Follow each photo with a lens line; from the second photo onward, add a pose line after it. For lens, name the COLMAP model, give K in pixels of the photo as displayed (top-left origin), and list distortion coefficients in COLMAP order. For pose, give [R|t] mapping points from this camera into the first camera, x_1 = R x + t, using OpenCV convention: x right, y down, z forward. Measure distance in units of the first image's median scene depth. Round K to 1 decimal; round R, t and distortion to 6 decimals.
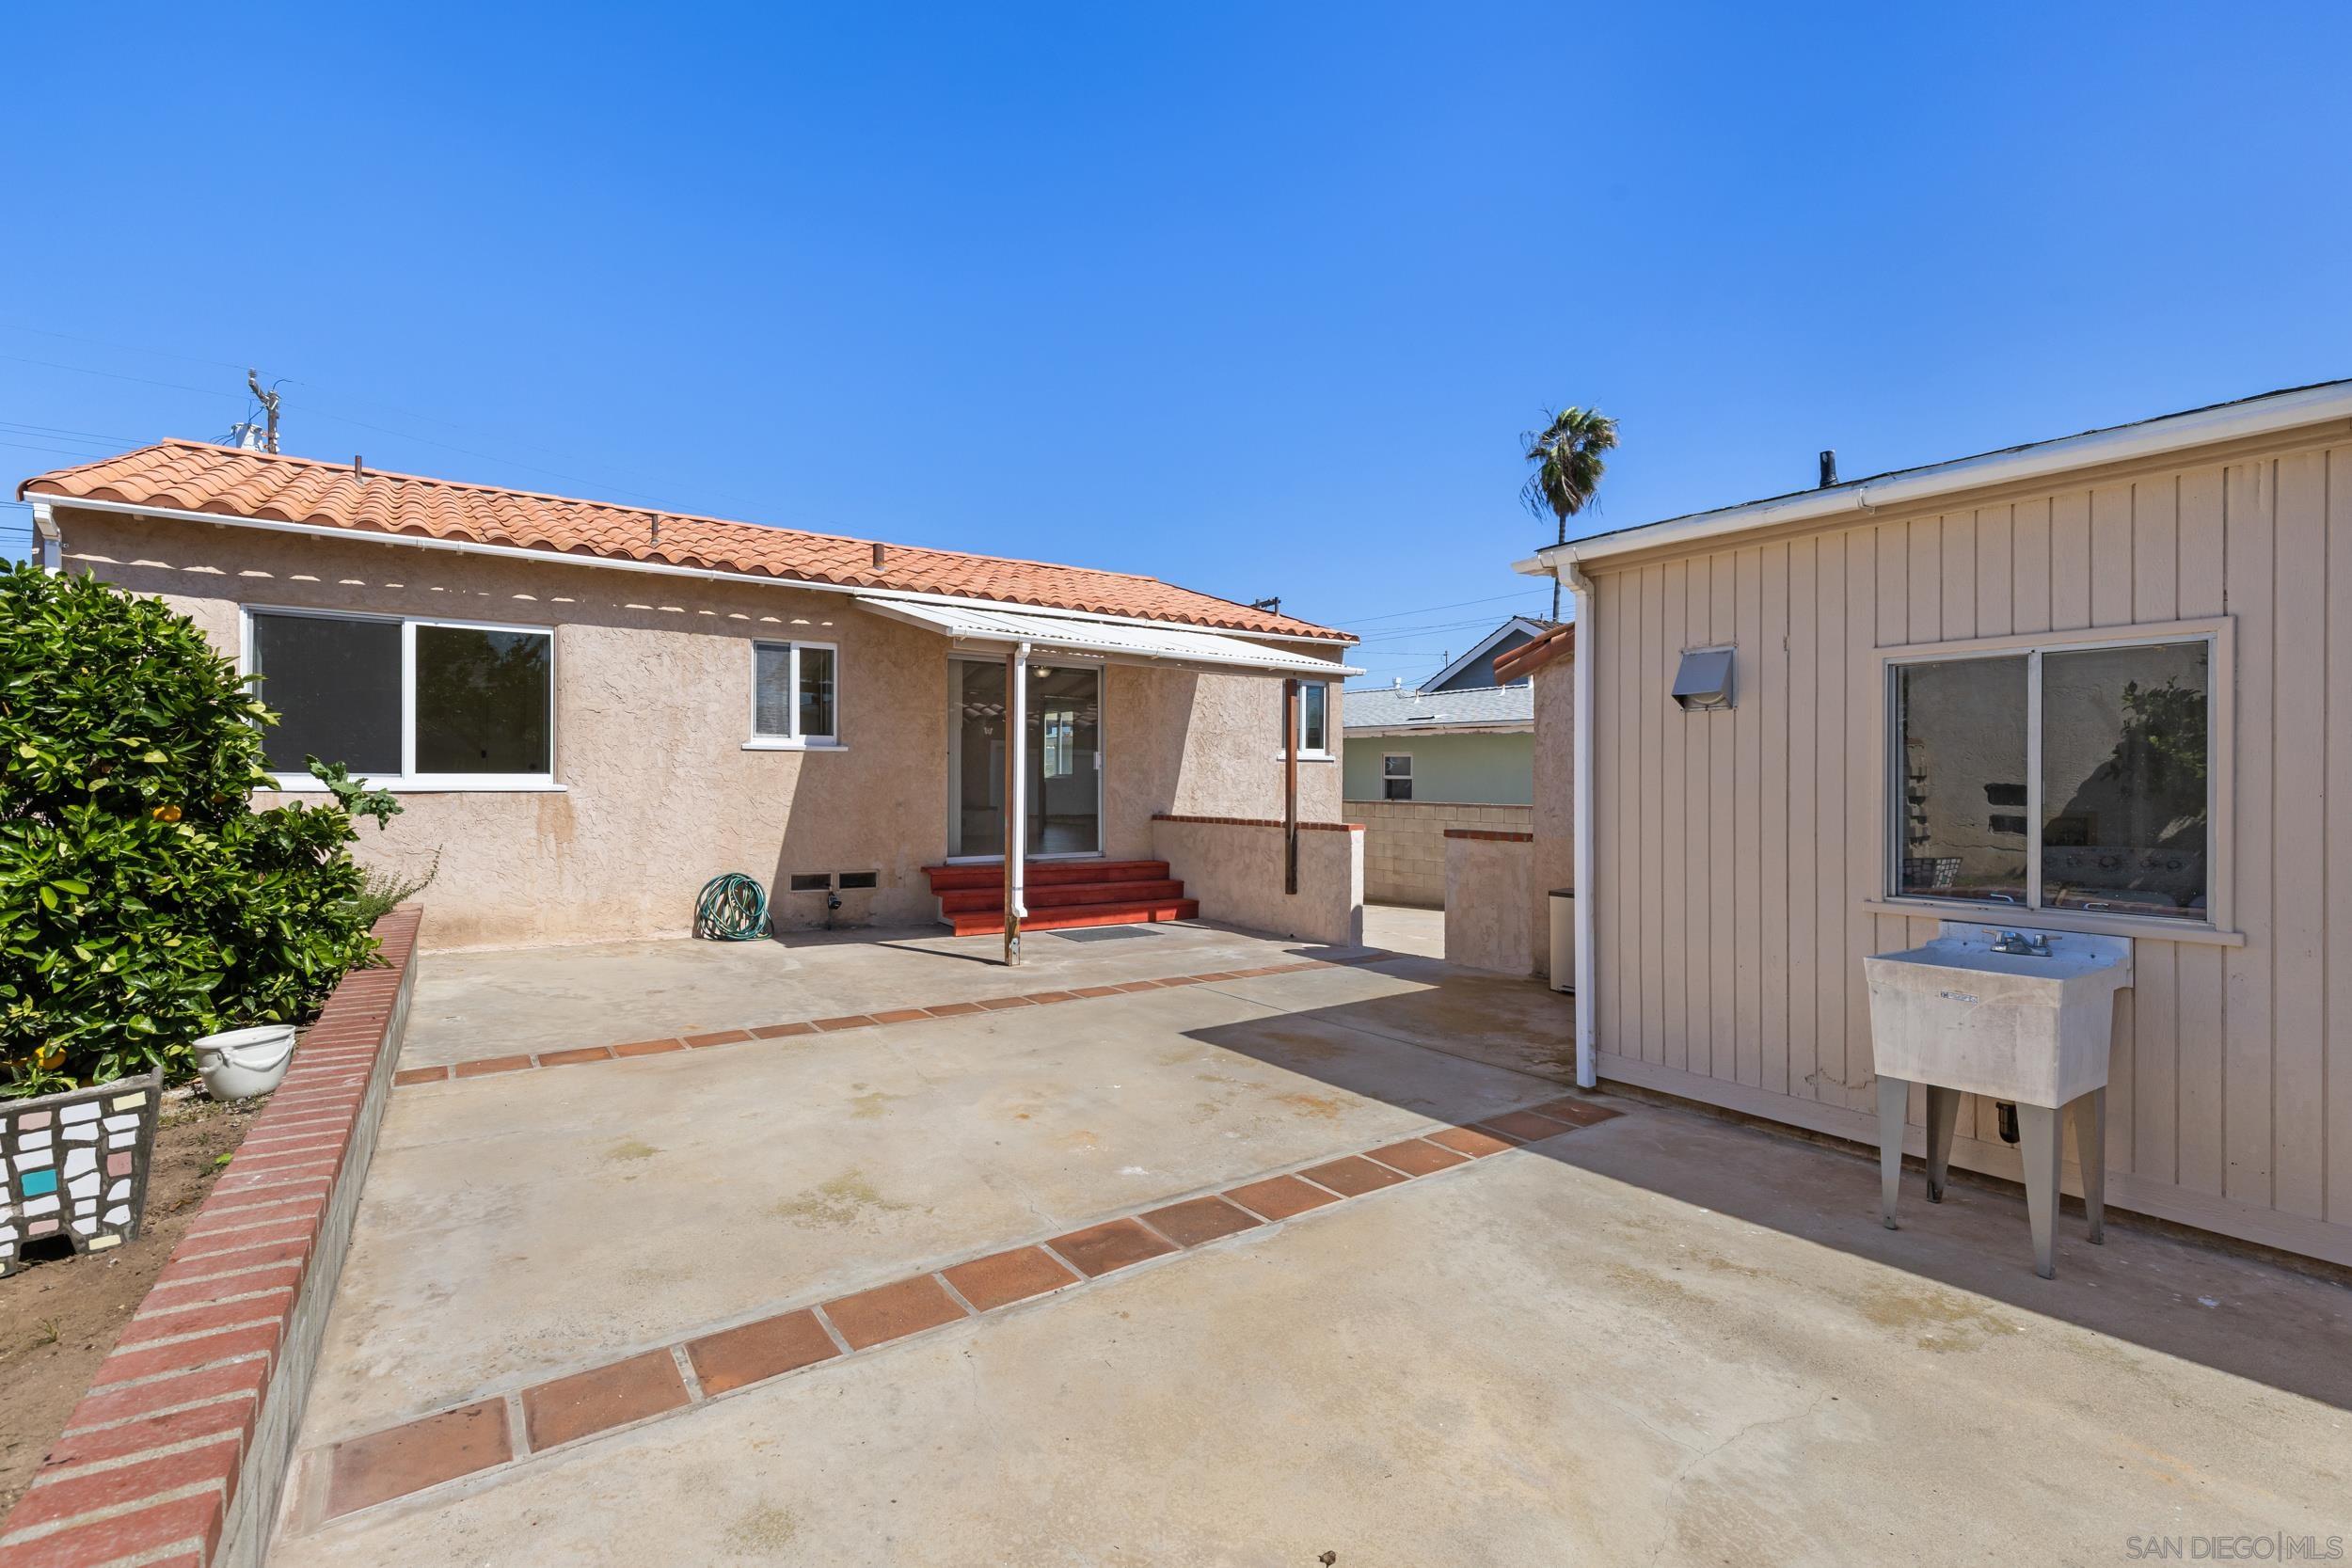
lens RADIAL K [[1070.3, 0, 1178.7], [0, 1070.3, 781.0], [0, 0, 1]] dist [0.012339, 0.000093]
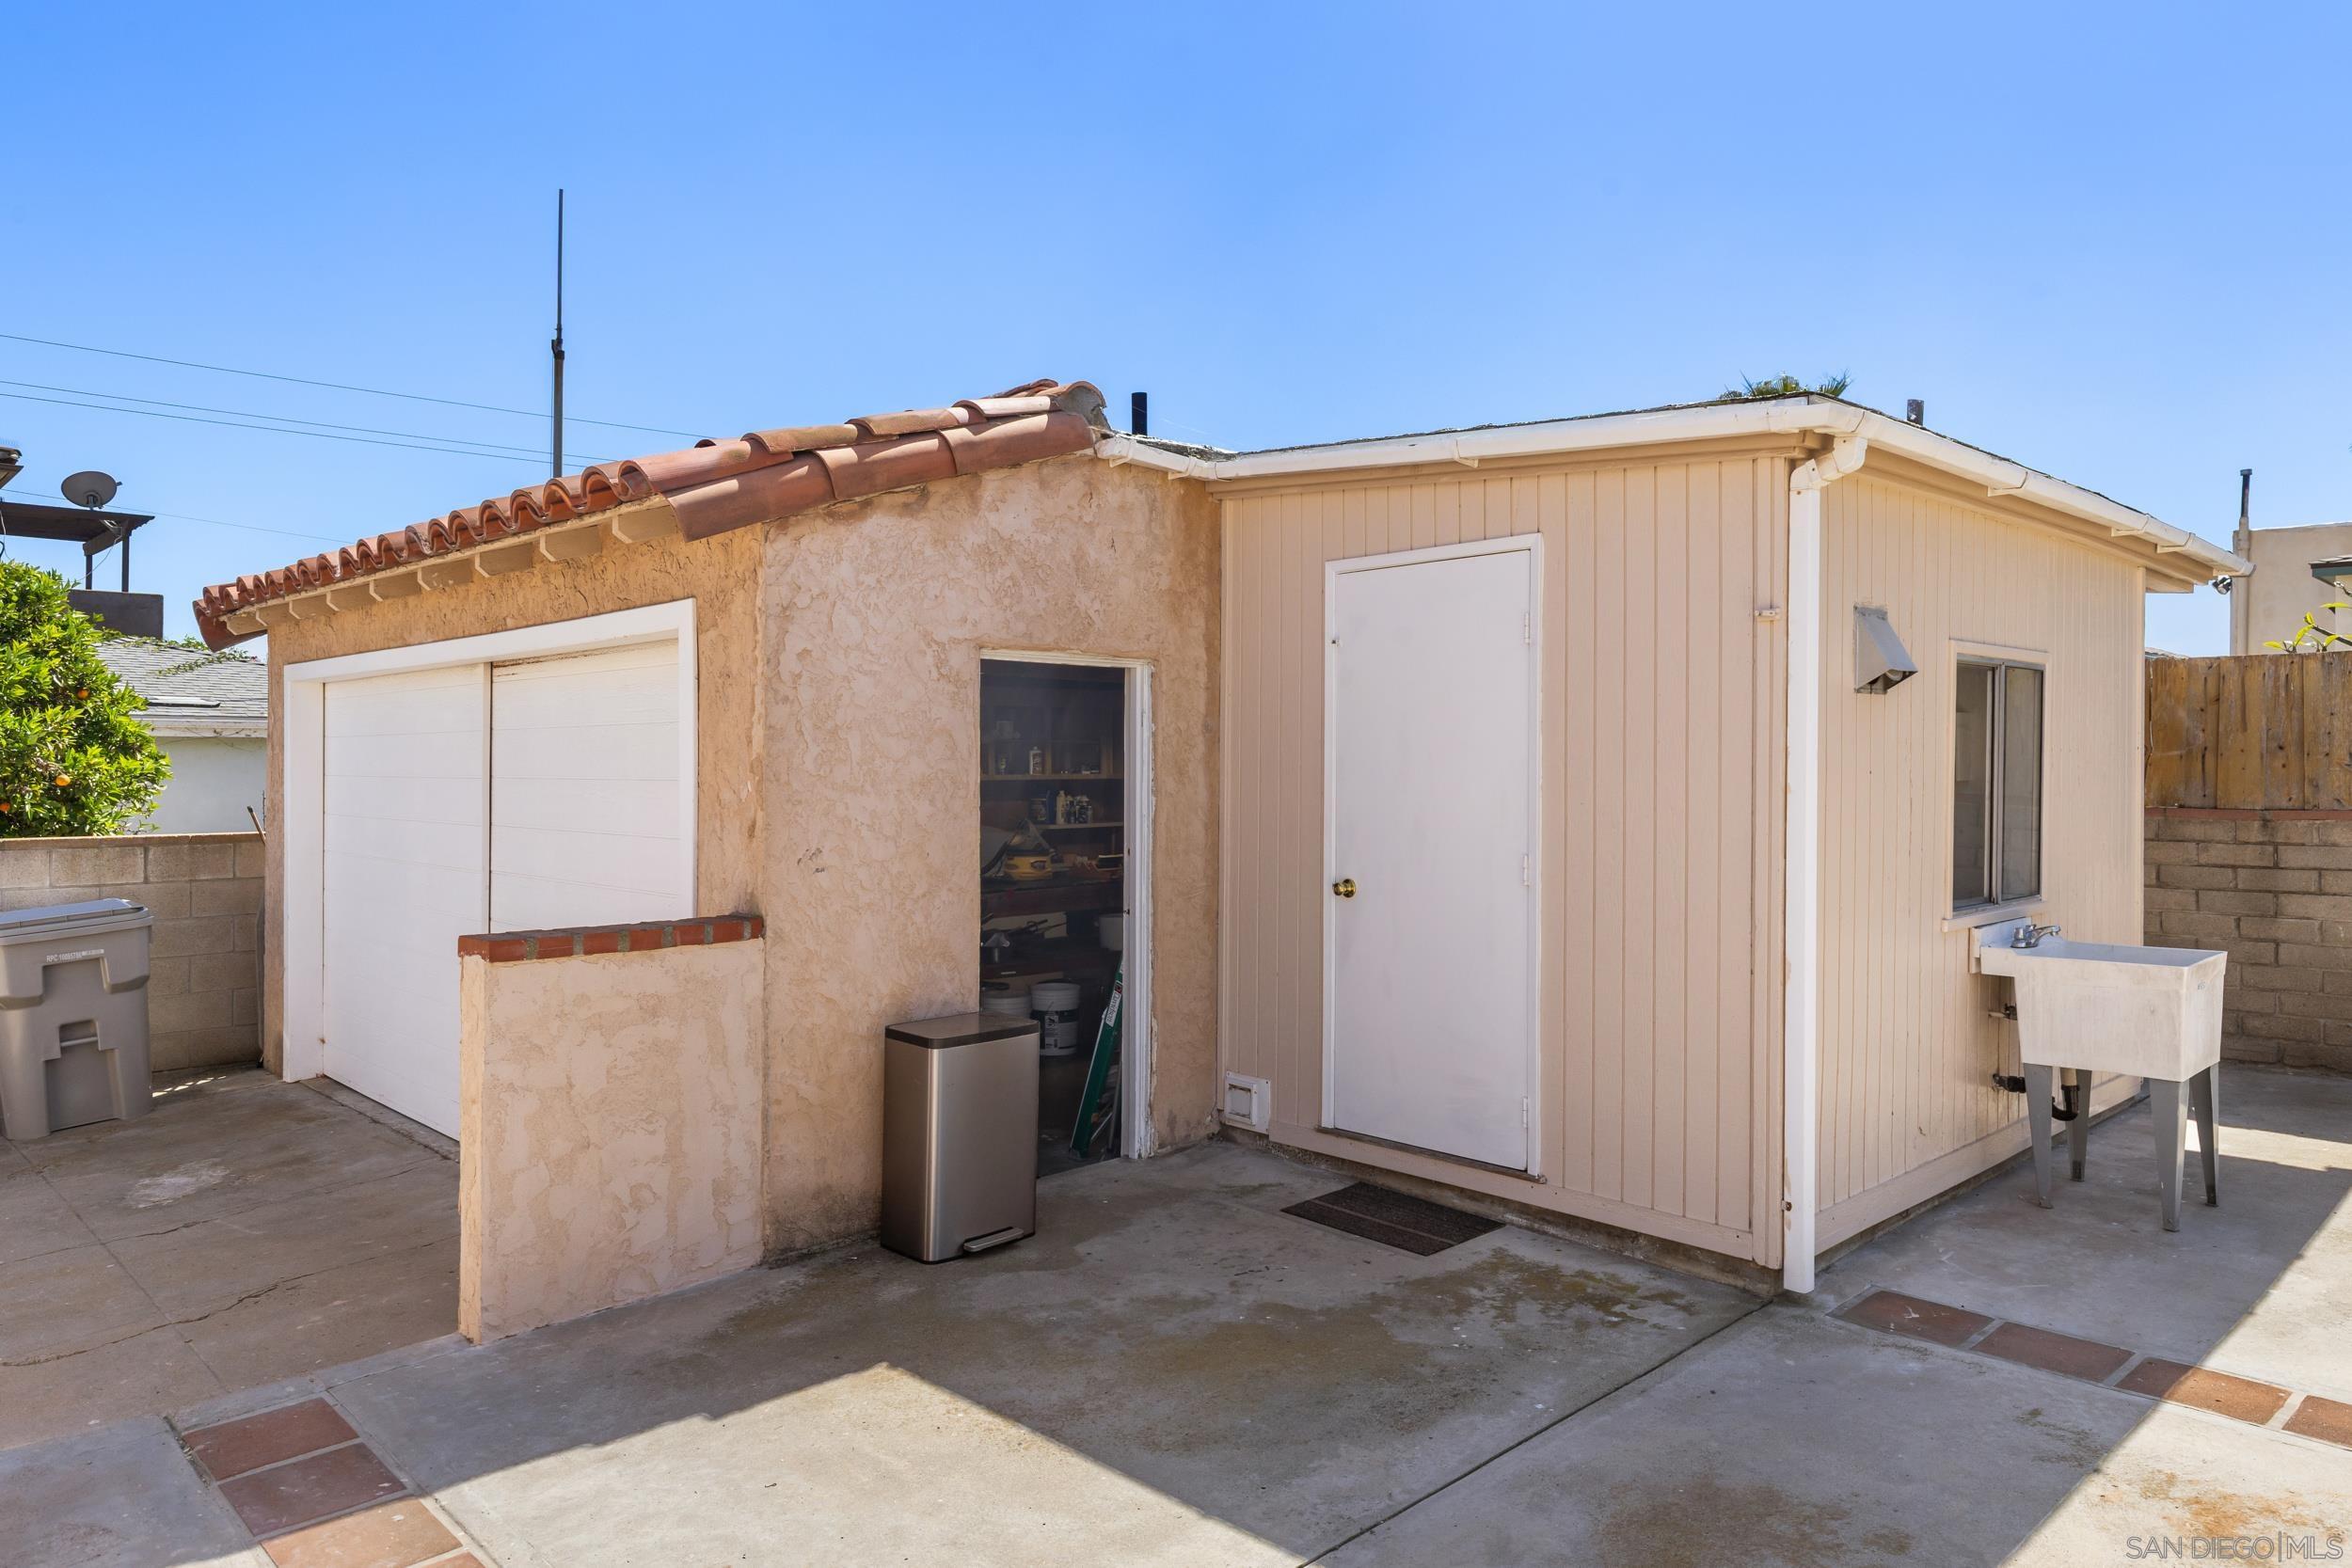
lens RADIAL K [[1536.3, 0, 1180.5], [0, 1536.3, 765.5], [0, 0, 1]] dist [0.005281, -0.000006]
pose [[-0.155129, -0.014032, 0.987795, -0.414590], [-0.005934, 0.999894, 0.013272, -0.026784], [-0.987876, -0.003803, -0.155195, 1.415512]]
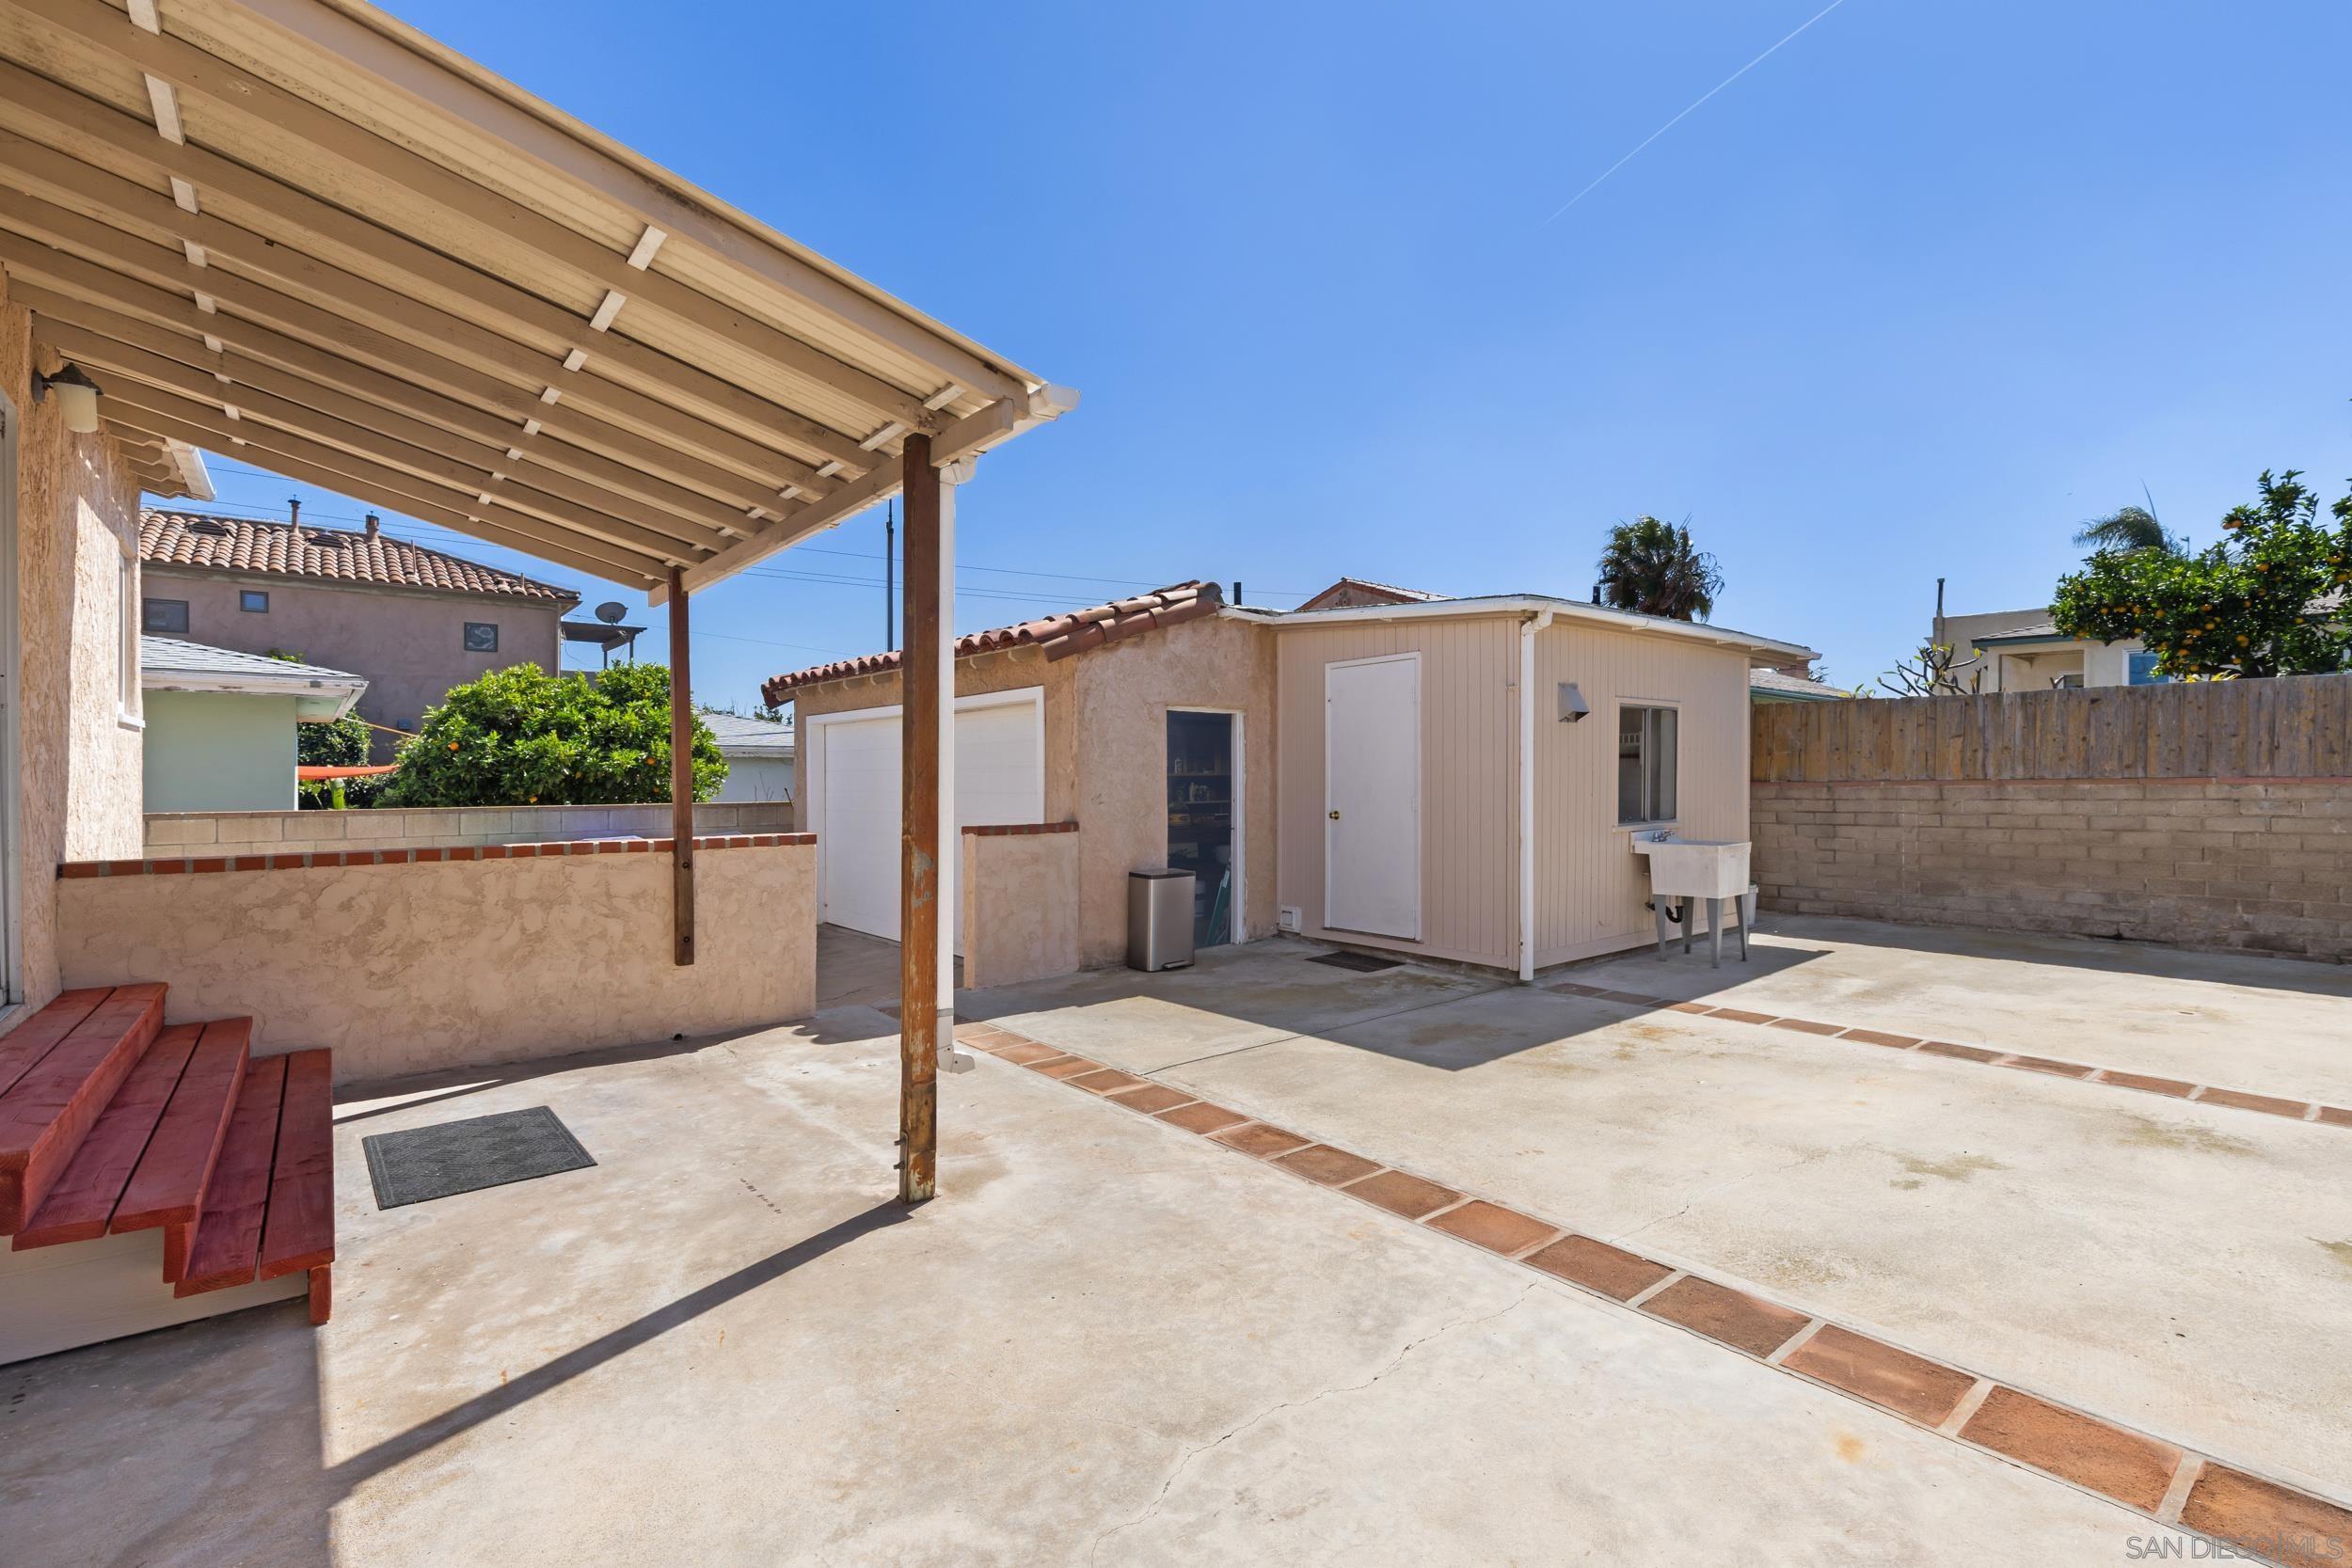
lens RADIAL K [[1070.3, 0, 1185.0], [0, 1070.3, 780.3], [0, 0, 1]] dist [0.012339, 0.000093]
pose [[-0.084193, -0.013874, 0.996353, -0.950021], [0.000567, 0.999902, 0.013971, -0.002811], [-0.996449, 0.001742, -0.084177, 1.493890]]
